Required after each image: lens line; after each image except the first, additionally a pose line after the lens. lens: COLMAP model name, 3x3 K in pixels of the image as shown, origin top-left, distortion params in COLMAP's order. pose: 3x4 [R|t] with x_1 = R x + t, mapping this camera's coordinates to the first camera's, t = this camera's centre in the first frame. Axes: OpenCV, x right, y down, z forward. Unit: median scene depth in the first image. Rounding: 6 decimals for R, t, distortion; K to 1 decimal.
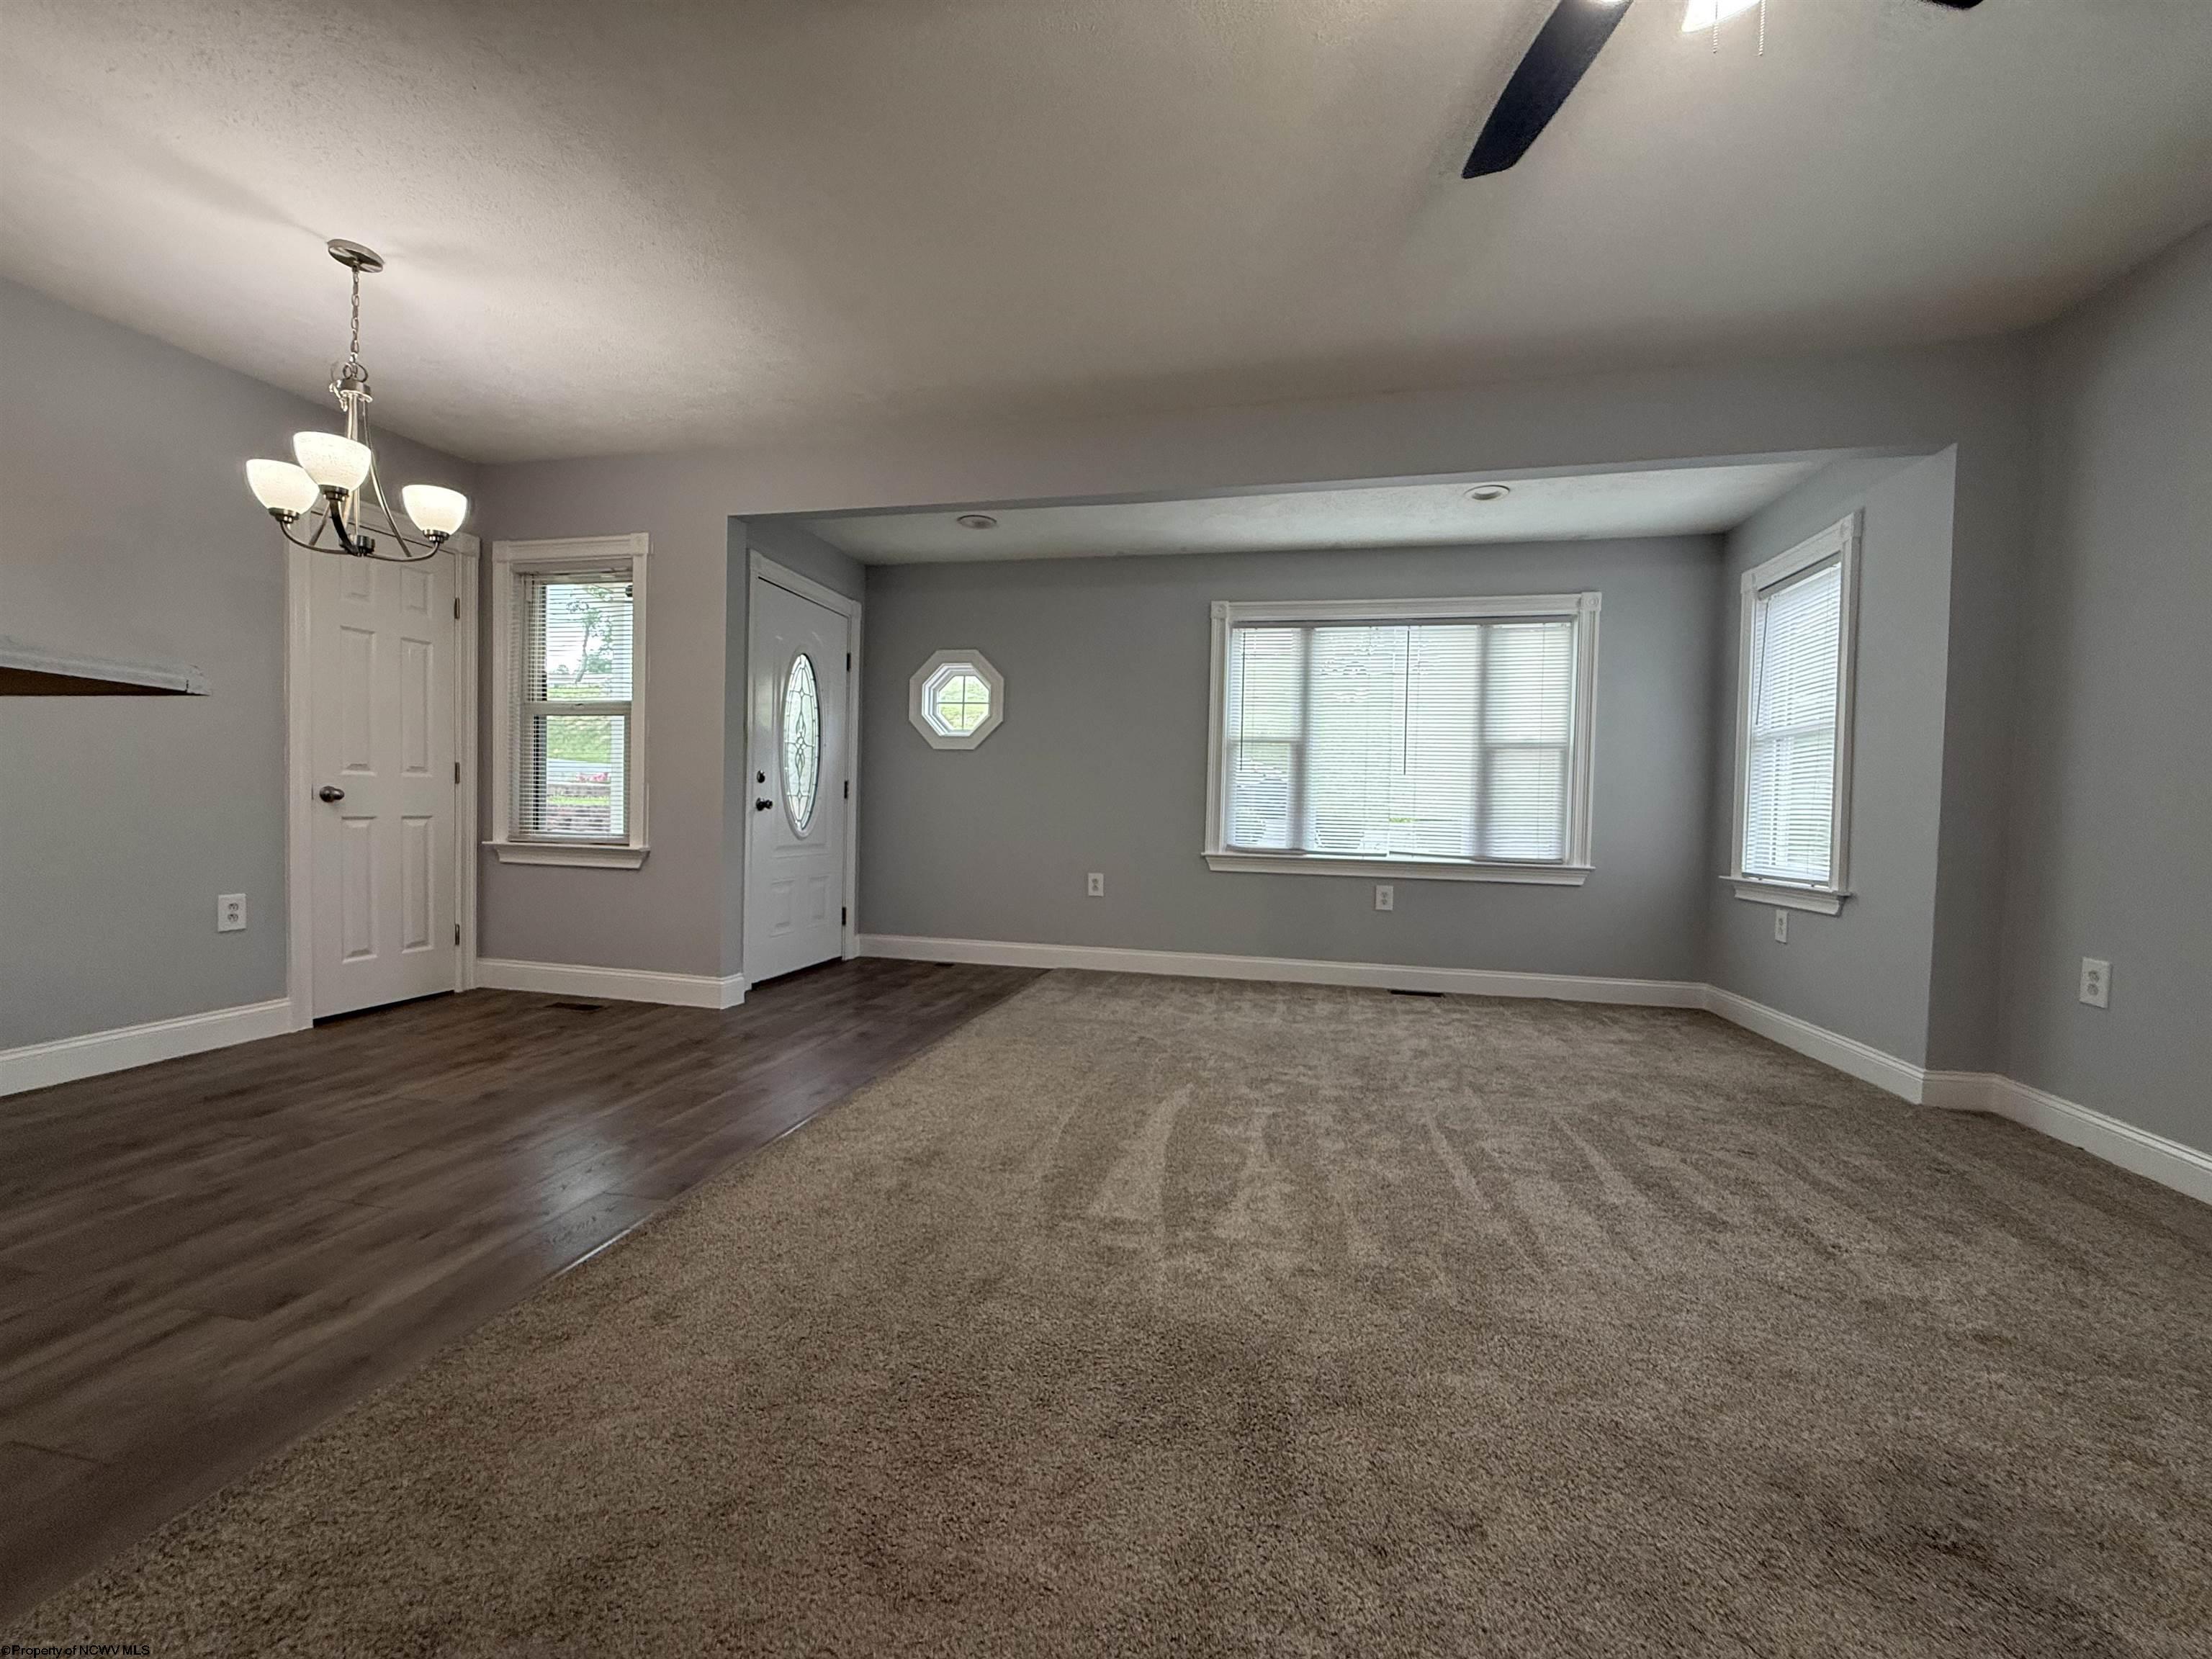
lens RADIAL K [[881.4, 0, 1096.5], [0, 881.4, 832.3], [0, 0, 1]] dist [0.002031, -0.000183]
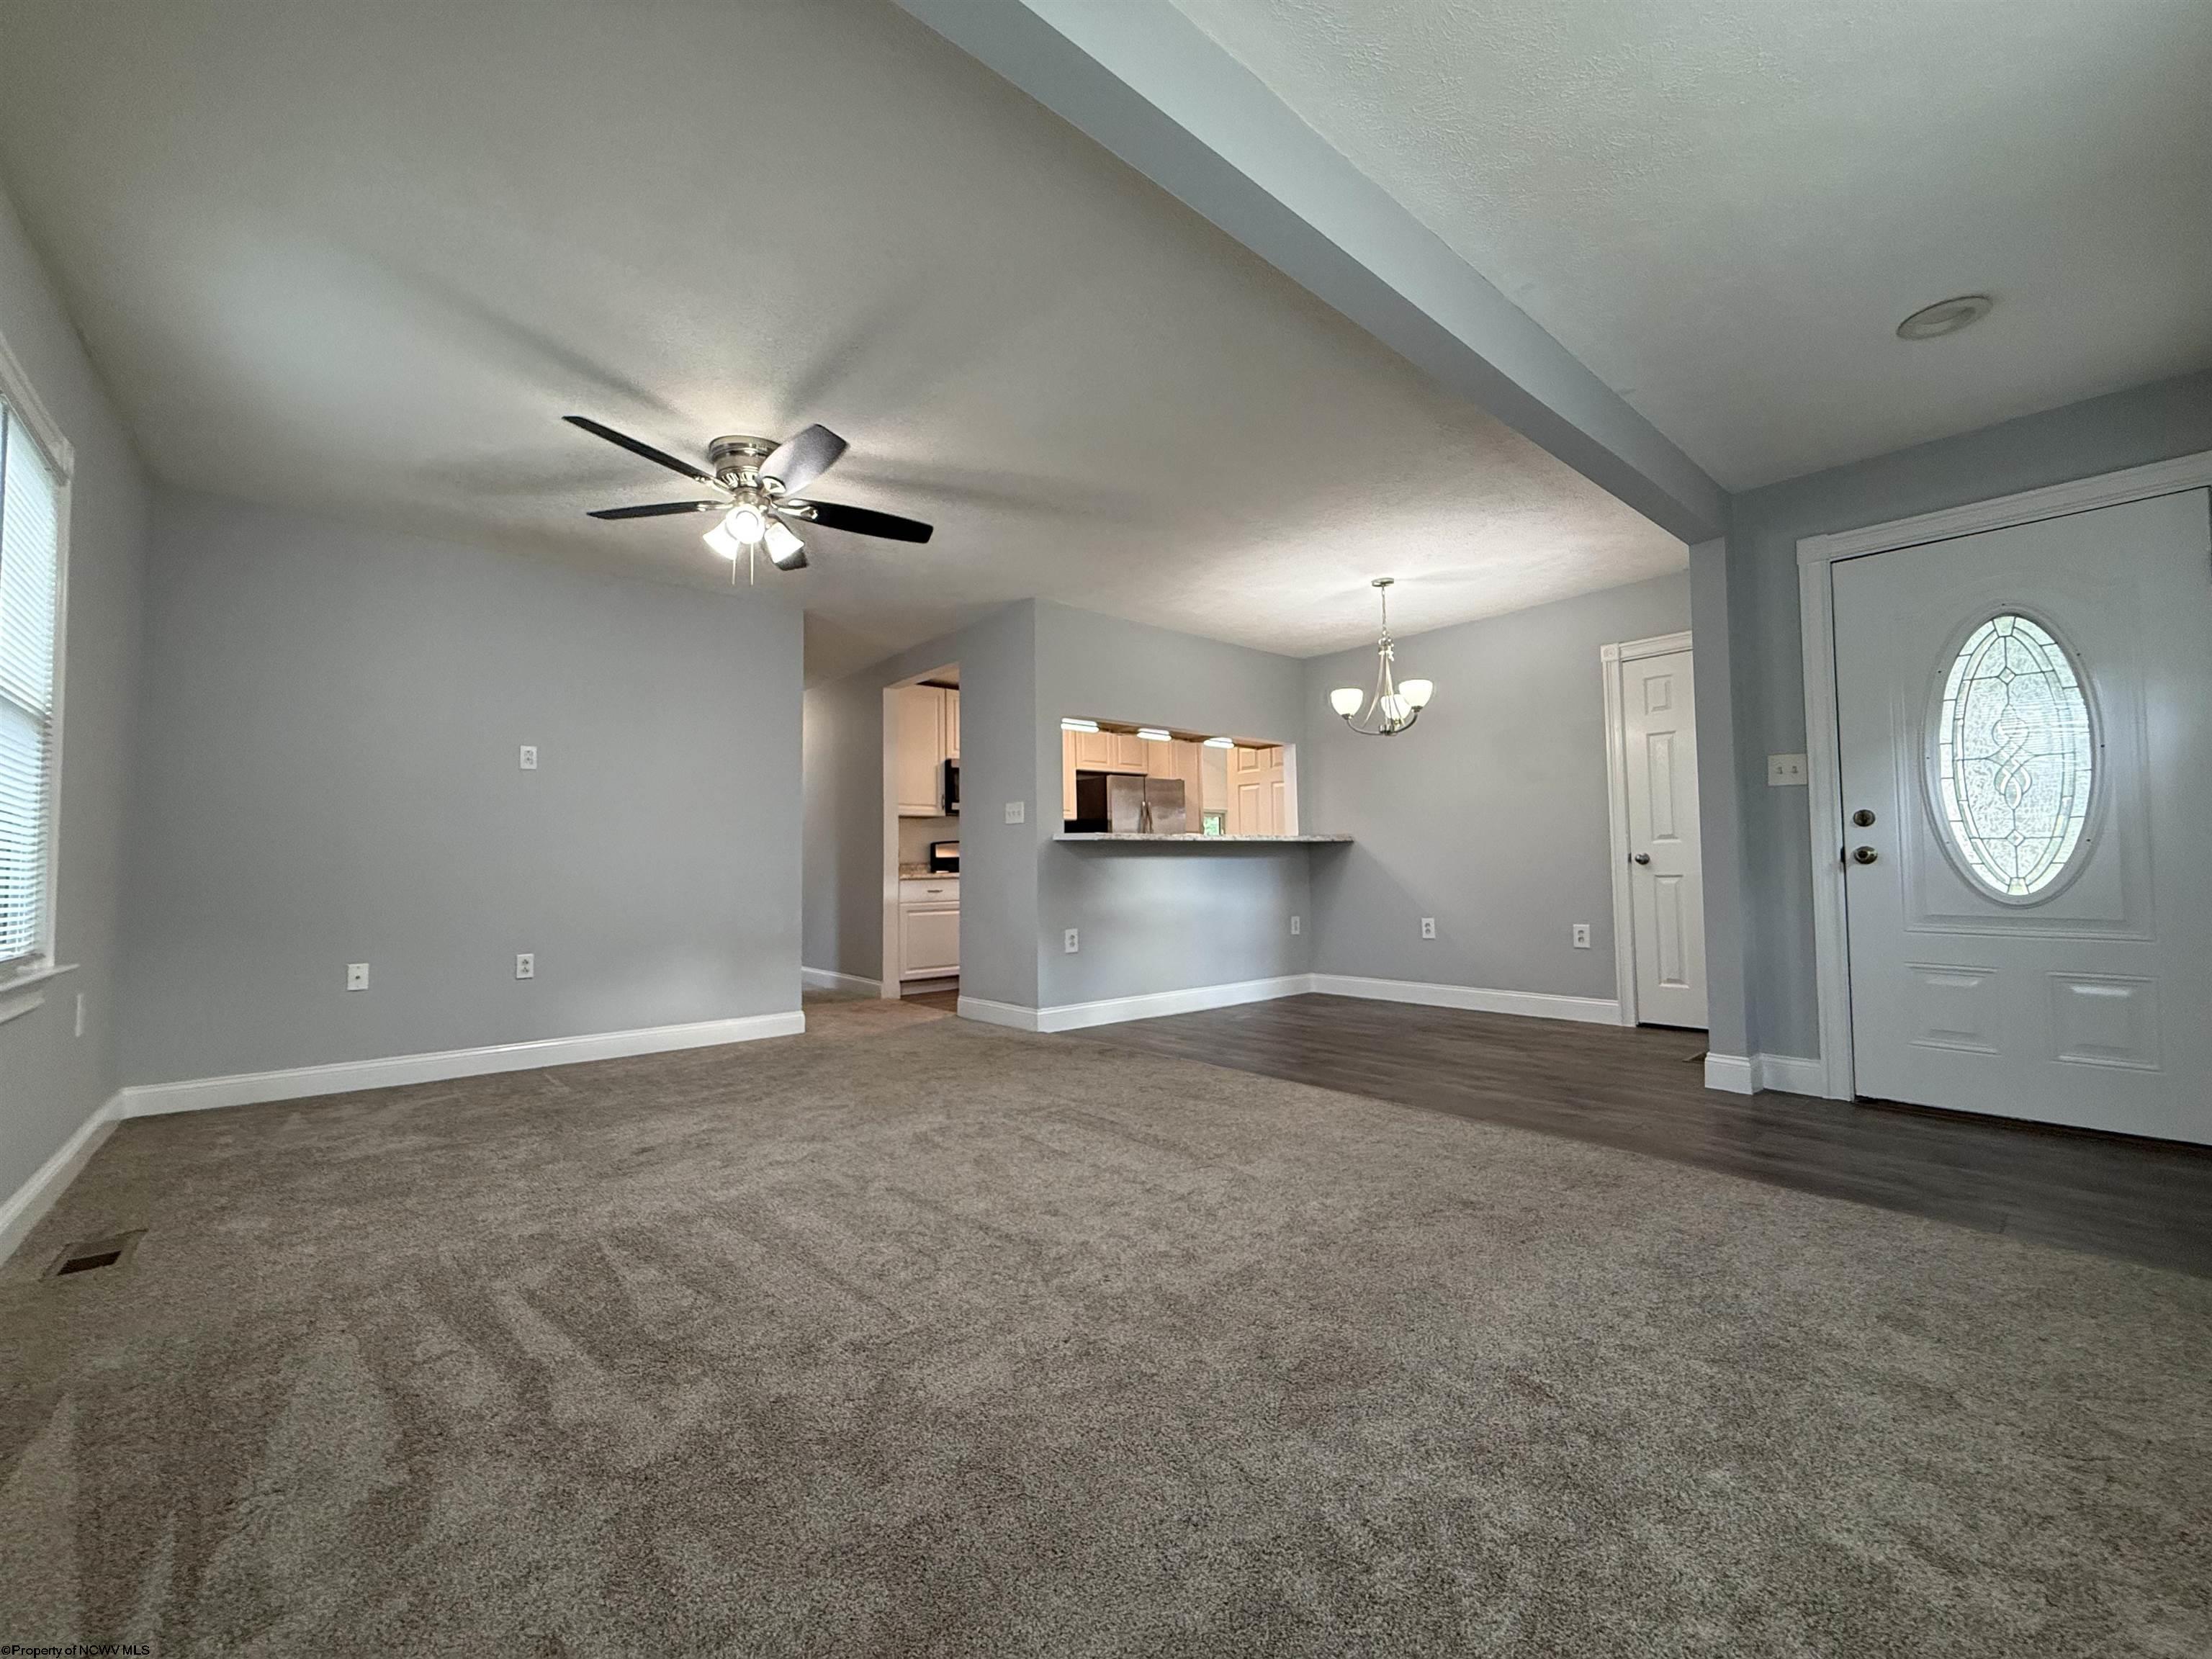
lens RADIAL K [[881.4, 0, 1084.0], [0, 881.4, 835.0], [0, 0, 1]] dist [0.002031, -0.000183]
pose [[-0.609489, -0.041920, -0.791685, 0.756377], [-0.015939, 0.999047, -0.040628, -0.010672], [0.792634, -0.012144, -0.609577, 1.169398]]
